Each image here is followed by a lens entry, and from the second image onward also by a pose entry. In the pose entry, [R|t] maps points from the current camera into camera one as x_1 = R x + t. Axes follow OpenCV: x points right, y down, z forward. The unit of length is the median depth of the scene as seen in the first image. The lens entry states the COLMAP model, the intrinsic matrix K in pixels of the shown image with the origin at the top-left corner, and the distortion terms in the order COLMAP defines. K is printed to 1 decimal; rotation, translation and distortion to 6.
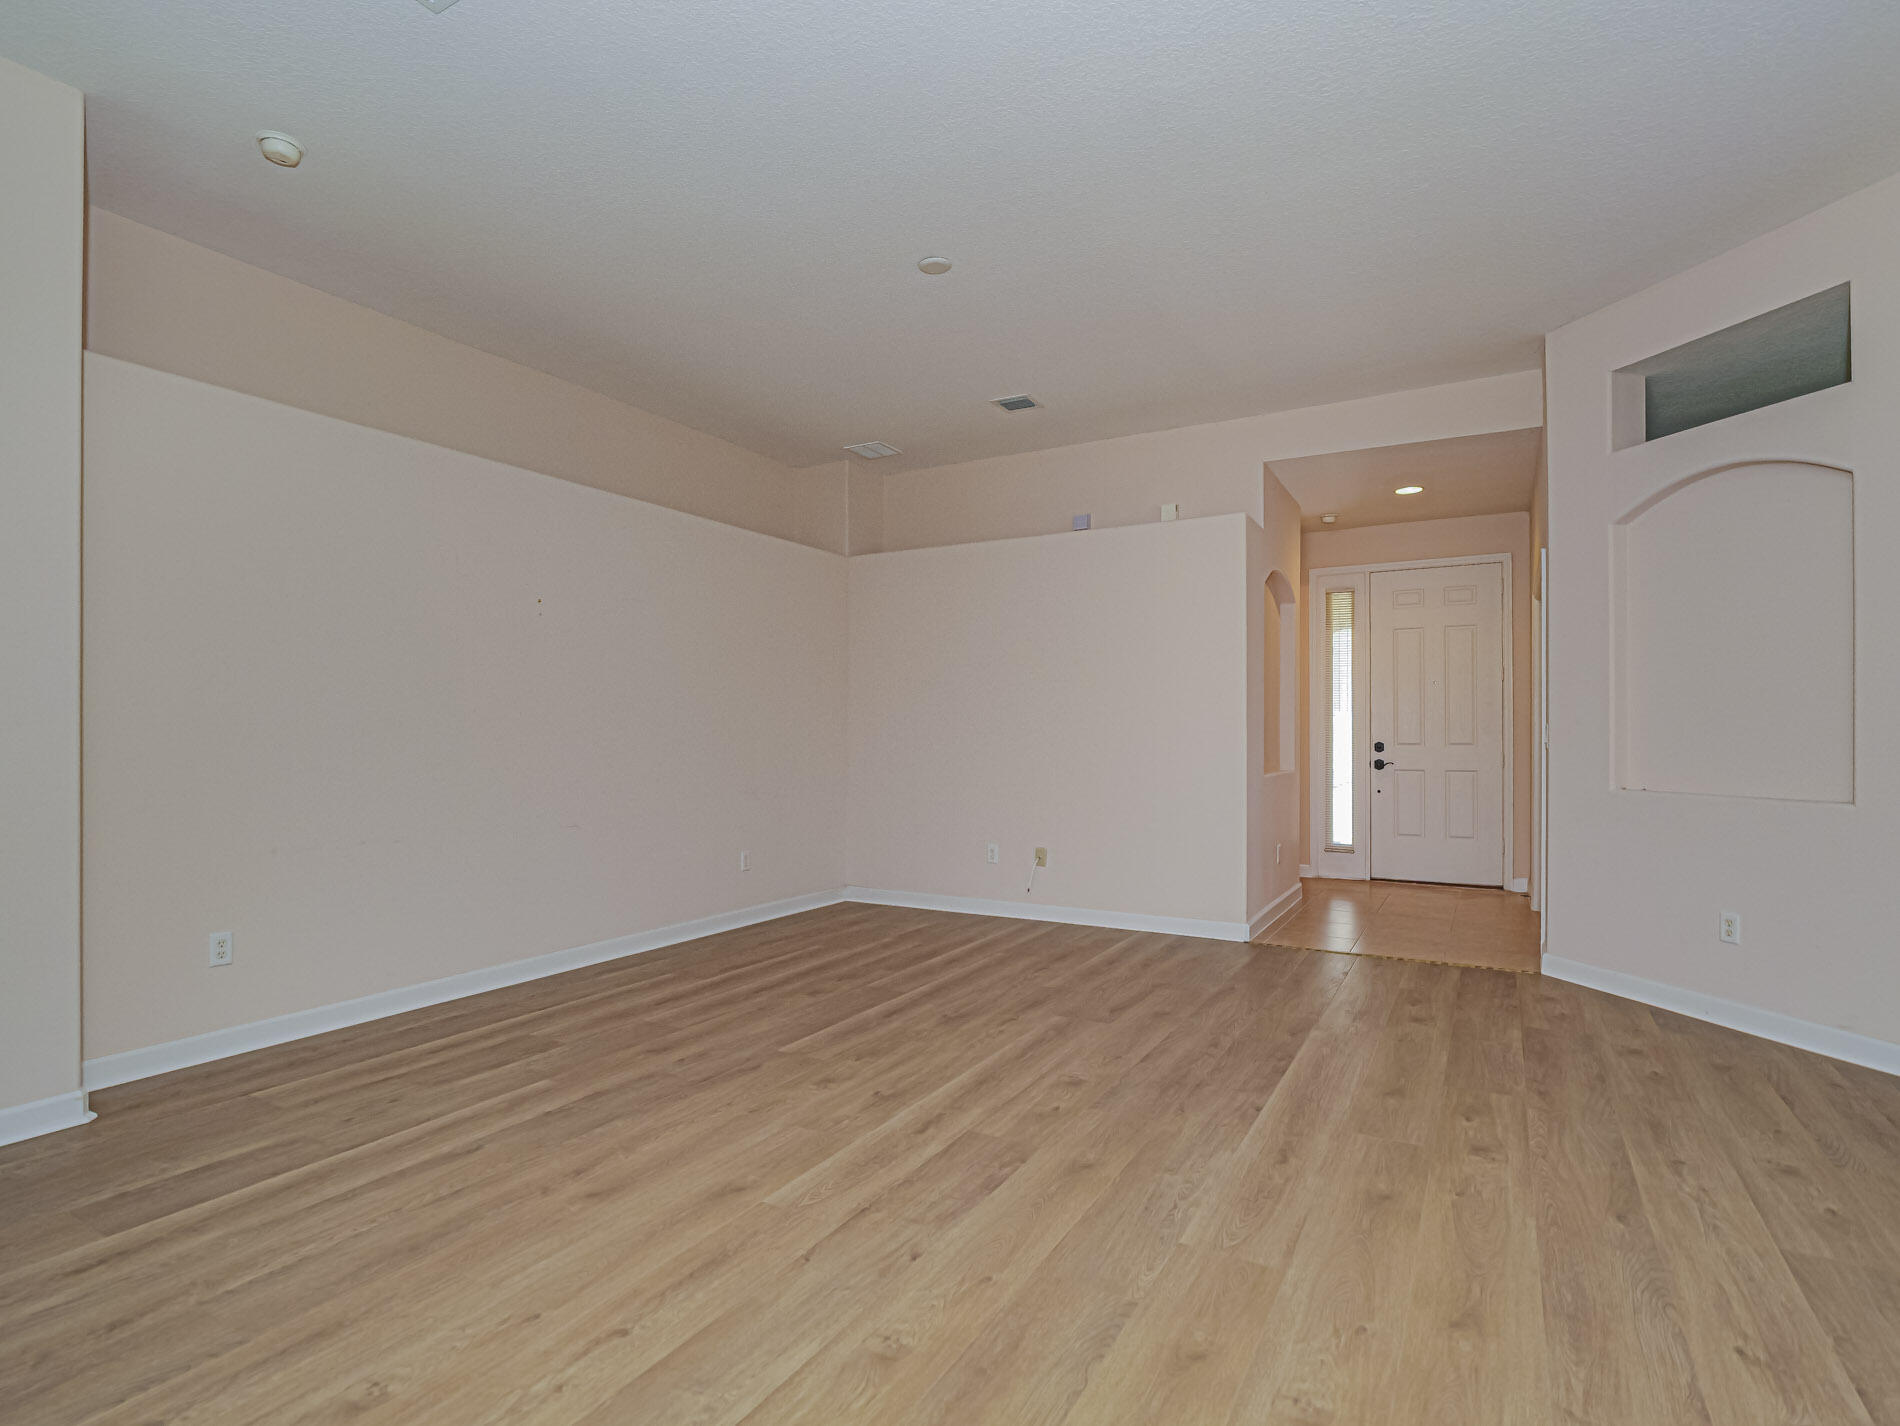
lens RADIAL K [[998.7, 0, 901.0], [0, 998.7, 744.1], [0, 0, 1]] dist [-0.011898, -0.000920]
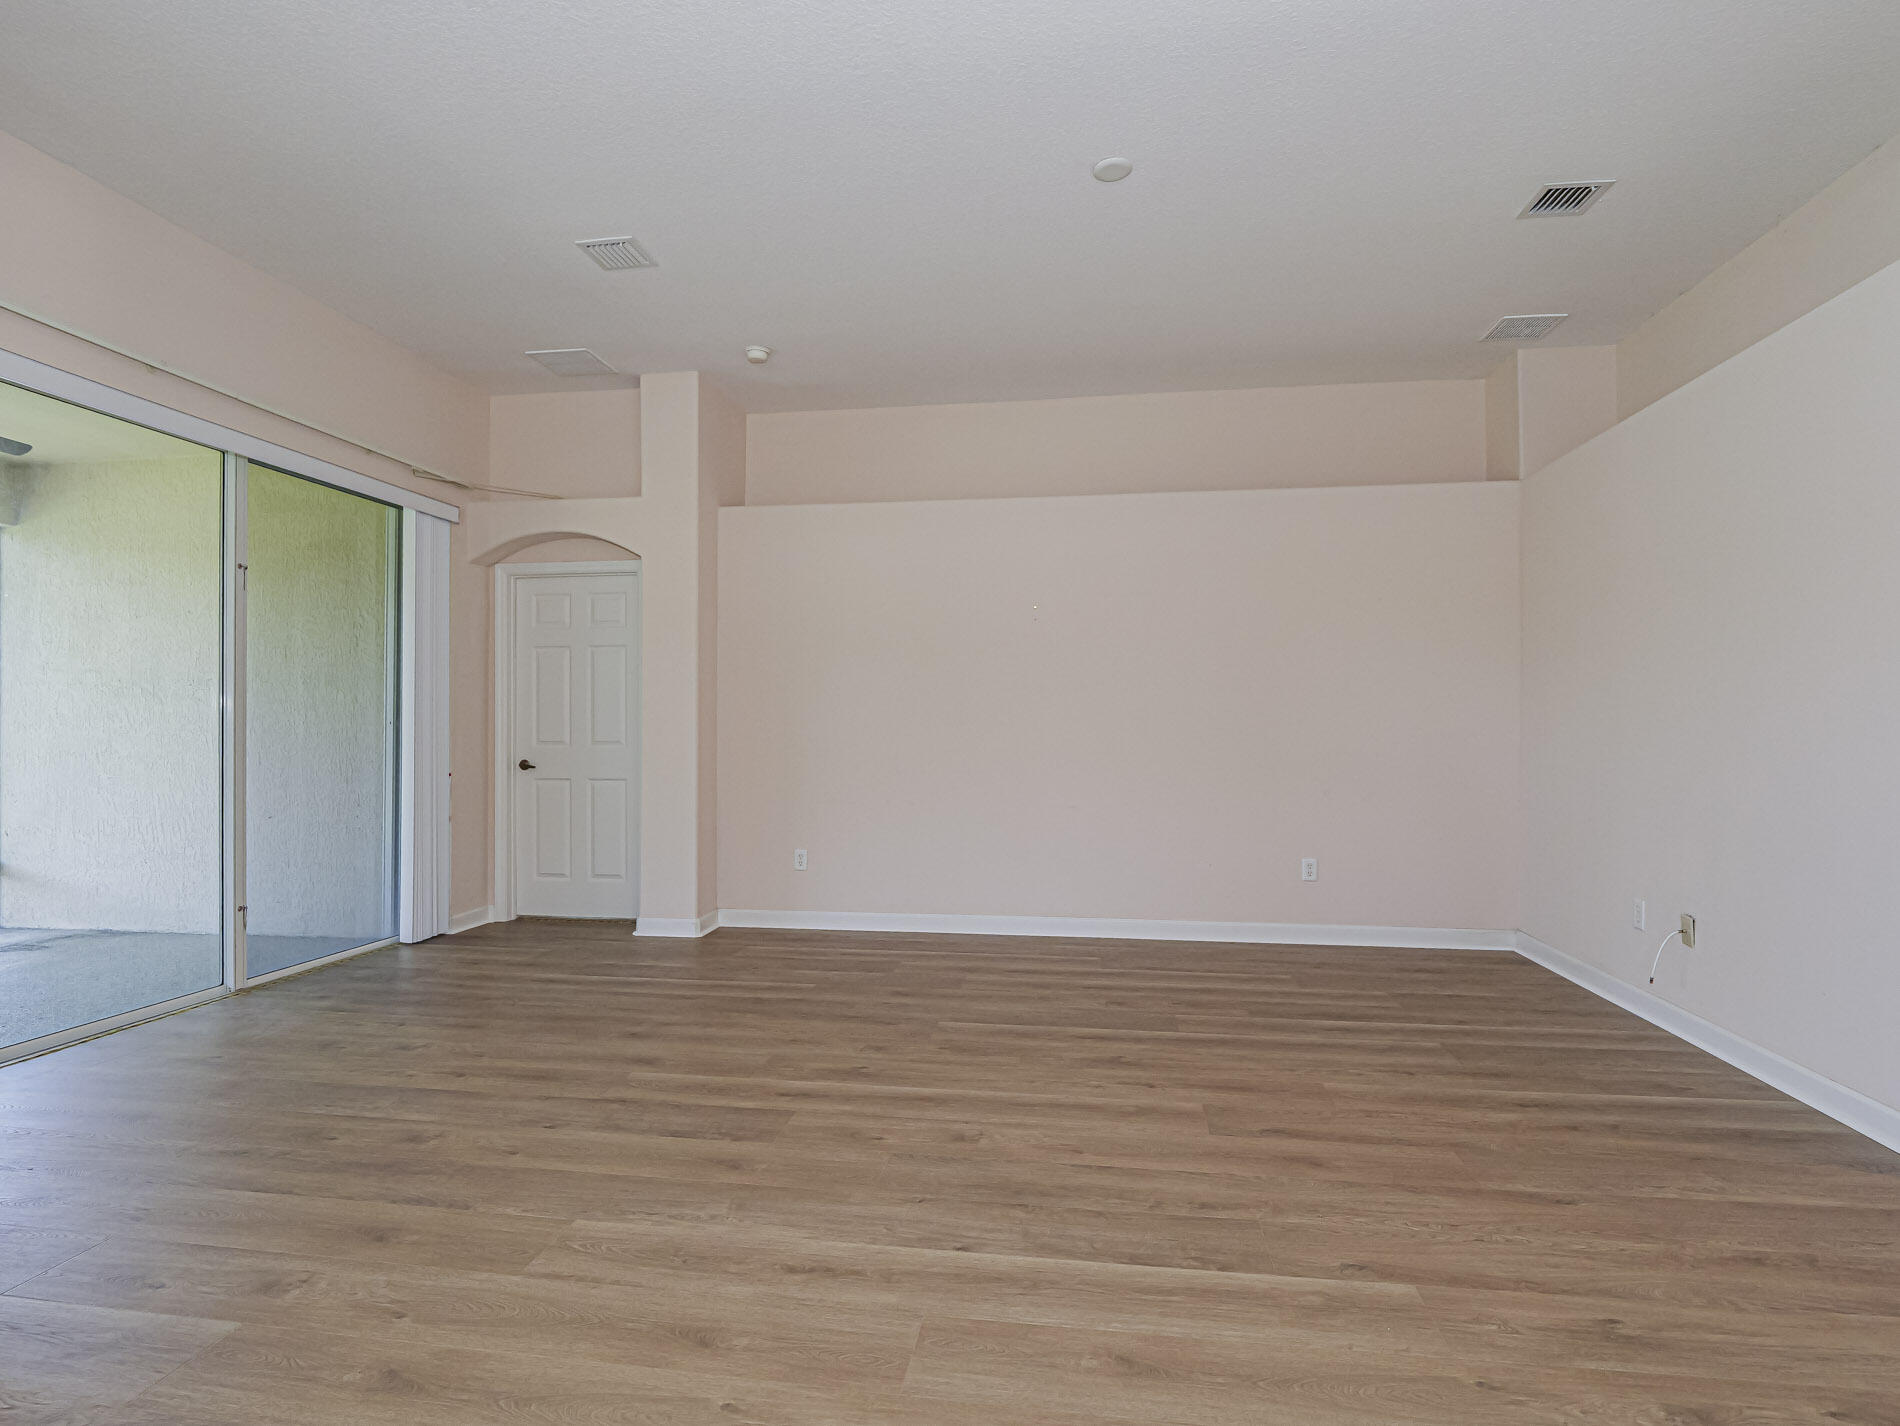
lens RADIAL K [[932.8, 0, 886.0], [0, 932.8, 731.0], [0, 0, 1]] dist [-0.009350, -0.001769]
pose [[0.375625, 0.003709, -0.926764, 0.828845], [-0.009669, 0.999953, 0.000083, -0.007902], [0.926721, 0.008929, 0.375643, 0.595052]]
